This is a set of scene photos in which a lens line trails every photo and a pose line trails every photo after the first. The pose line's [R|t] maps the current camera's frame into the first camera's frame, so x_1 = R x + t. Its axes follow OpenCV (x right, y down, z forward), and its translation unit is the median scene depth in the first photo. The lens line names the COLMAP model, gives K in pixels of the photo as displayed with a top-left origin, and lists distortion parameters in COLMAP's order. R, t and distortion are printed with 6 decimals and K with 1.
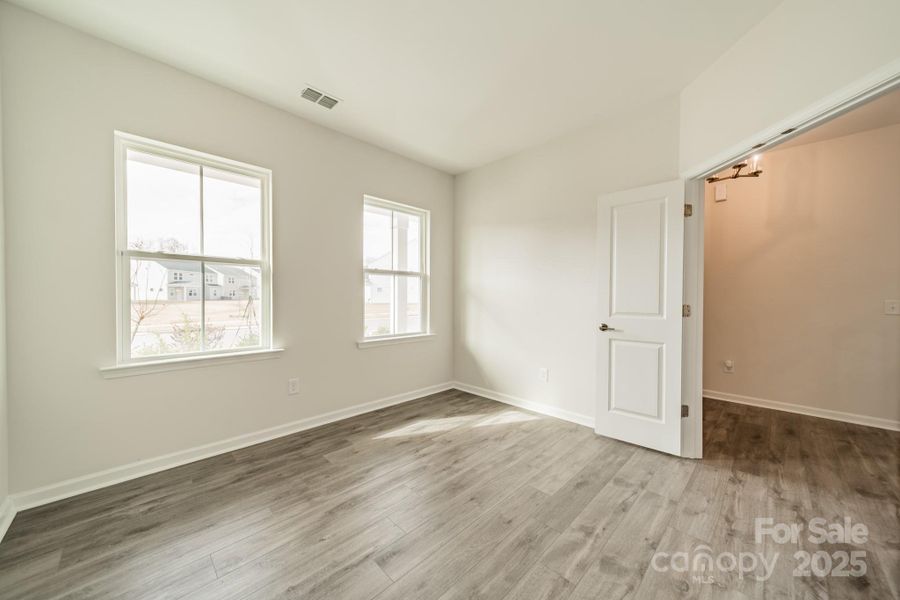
lens RADIAL K [[323.0, 0, 450.3], [0, 323.0, 298.3], [0, 0, 1]] dist [0.007020, 0.000142]
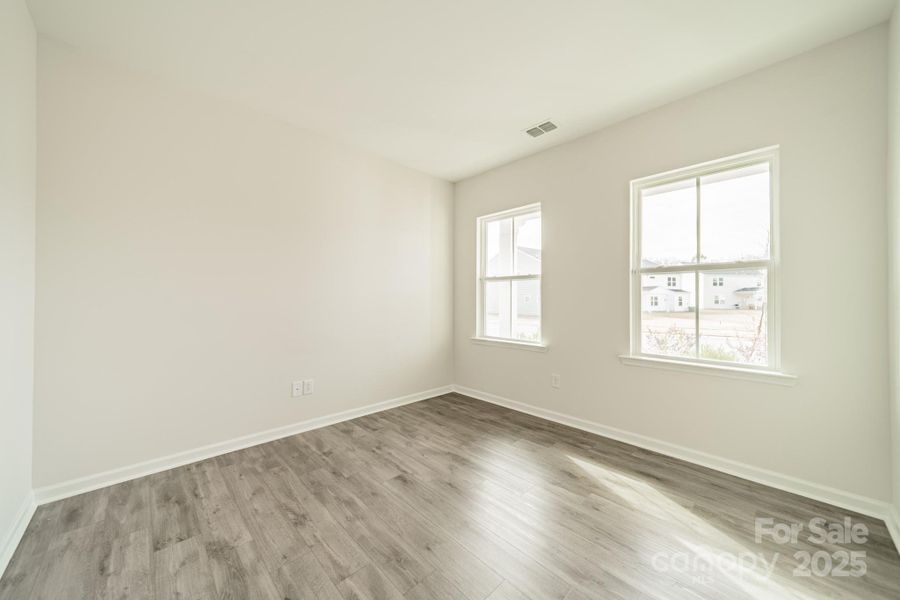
lens RADIAL K [[323.0, 0, 454.4], [0, 323.0, 297.7], [0, 0, 1]] dist [0.007020, 0.000142]
pose [[-0.015742, -0.018585, -0.999703, 0.699163], [-0.013193, 0.999744, -0.018378, 0.003485], [0.999789, 0.012900, -0.015983, 0.684695]]
